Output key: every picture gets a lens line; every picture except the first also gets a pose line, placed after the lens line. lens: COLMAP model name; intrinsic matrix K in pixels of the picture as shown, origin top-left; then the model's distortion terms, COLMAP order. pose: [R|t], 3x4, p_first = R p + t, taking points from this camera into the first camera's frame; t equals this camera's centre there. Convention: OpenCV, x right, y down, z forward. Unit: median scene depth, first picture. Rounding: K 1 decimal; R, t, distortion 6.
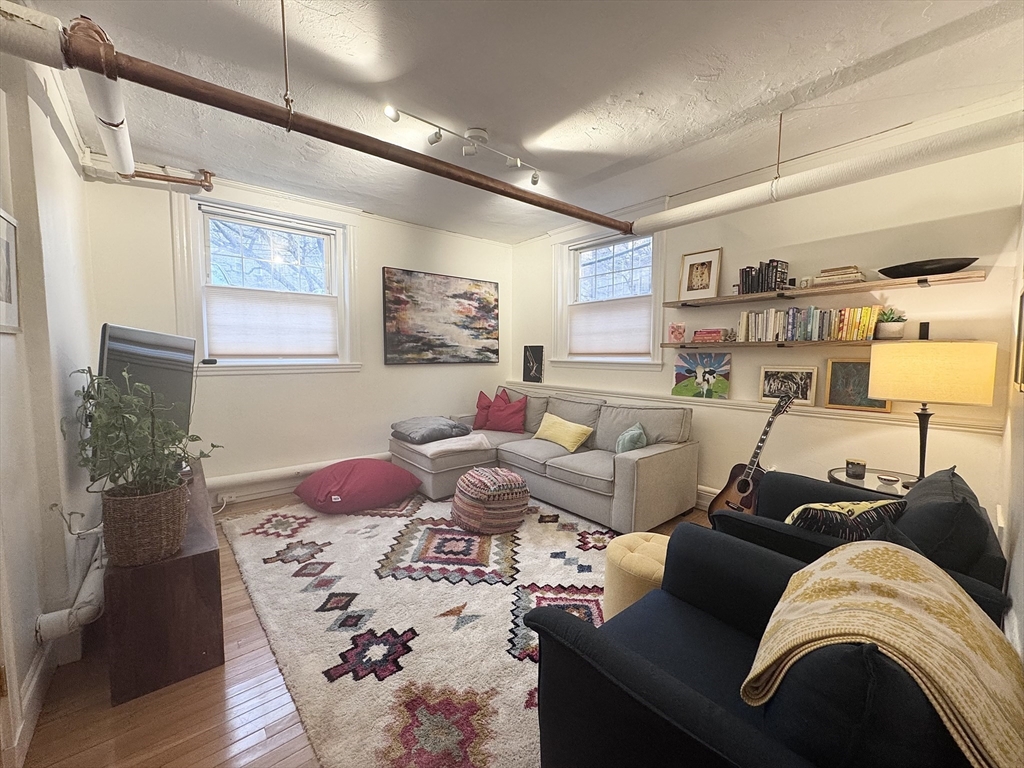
lens RADIAL K [[410.1, 0, 512.5], [0, 410.1, 381.5], [0, 0, 1]] dist [-0.003039, 0.000263]
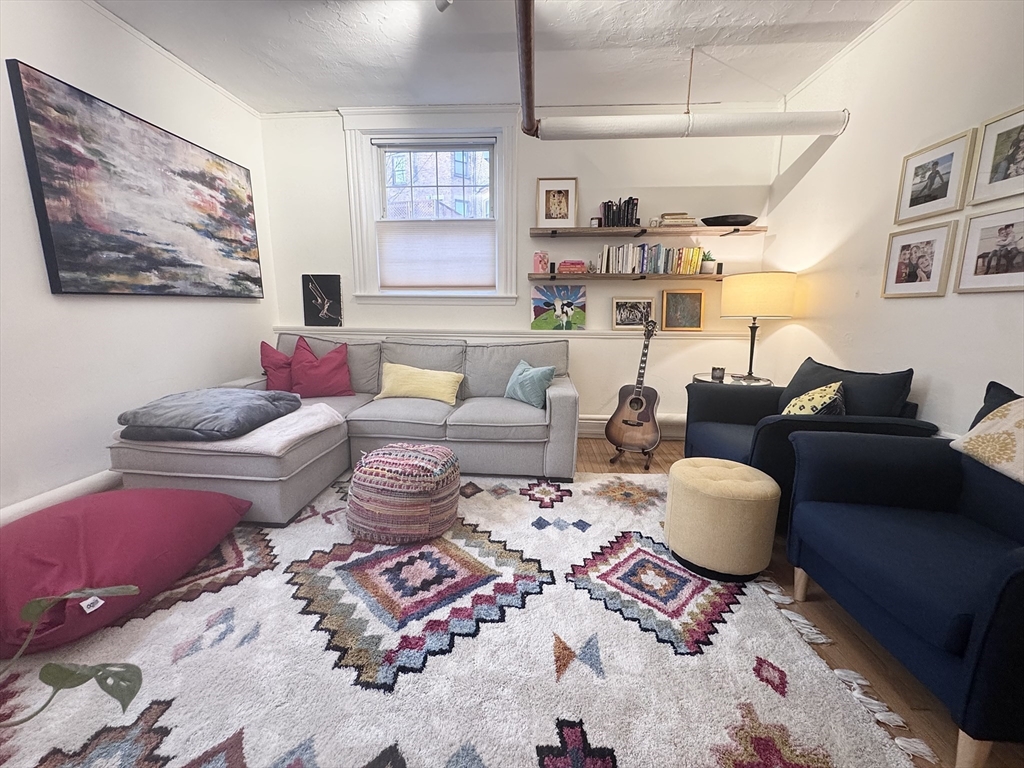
lens RADIAL K [[410.1, 0, 512.5], [0, 410.1, 381.5], [0, 0, 1]] dist [-0.003039, 0.000263]
pose [[0.693195, -0.129794, 0.708967, -0.364502], [0.046200, 0.989630, 0.136004, 0.022117], [-0.719268, -0.061523, 0.692004, 0.380191]]
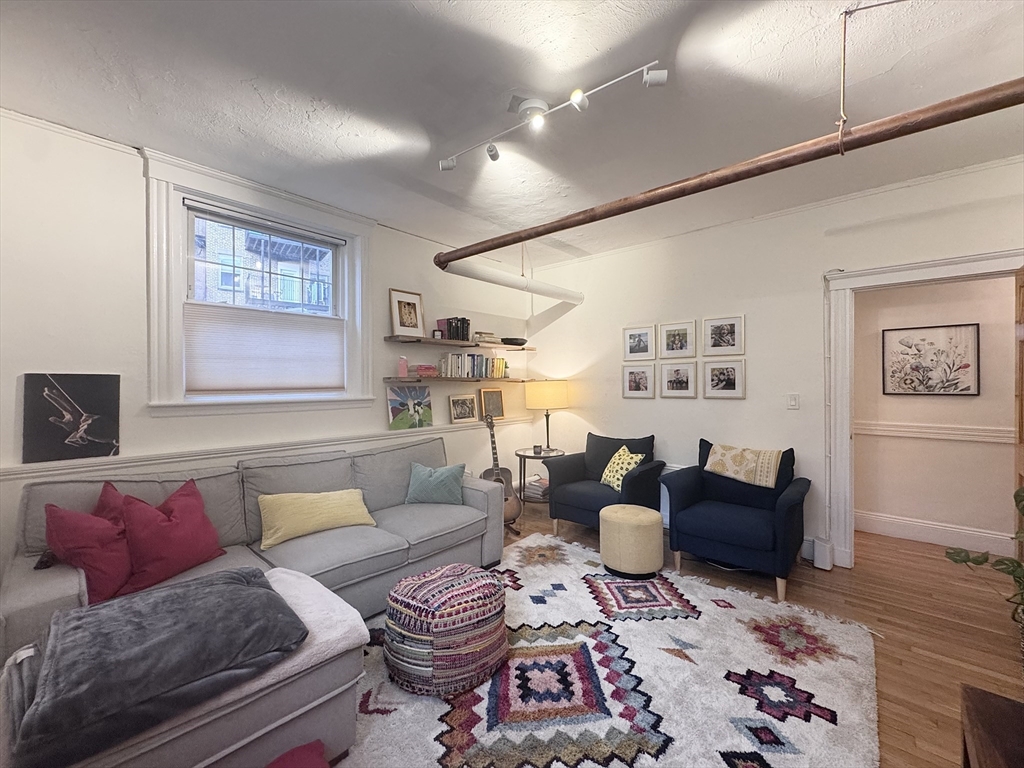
lens RADIAL K [[410.1, 0, 512.5], [0, 410.1, 381.5], [0, 0, 1]] dist [-0.003039, 0.000263]
pose [[-0.129566, -0.003666, 0.991564, -0.641397], [0.068501, 0.997571, 0.012639, -0.079012], [-0.989202, 0.069561, -0.129000, 0.888580]]
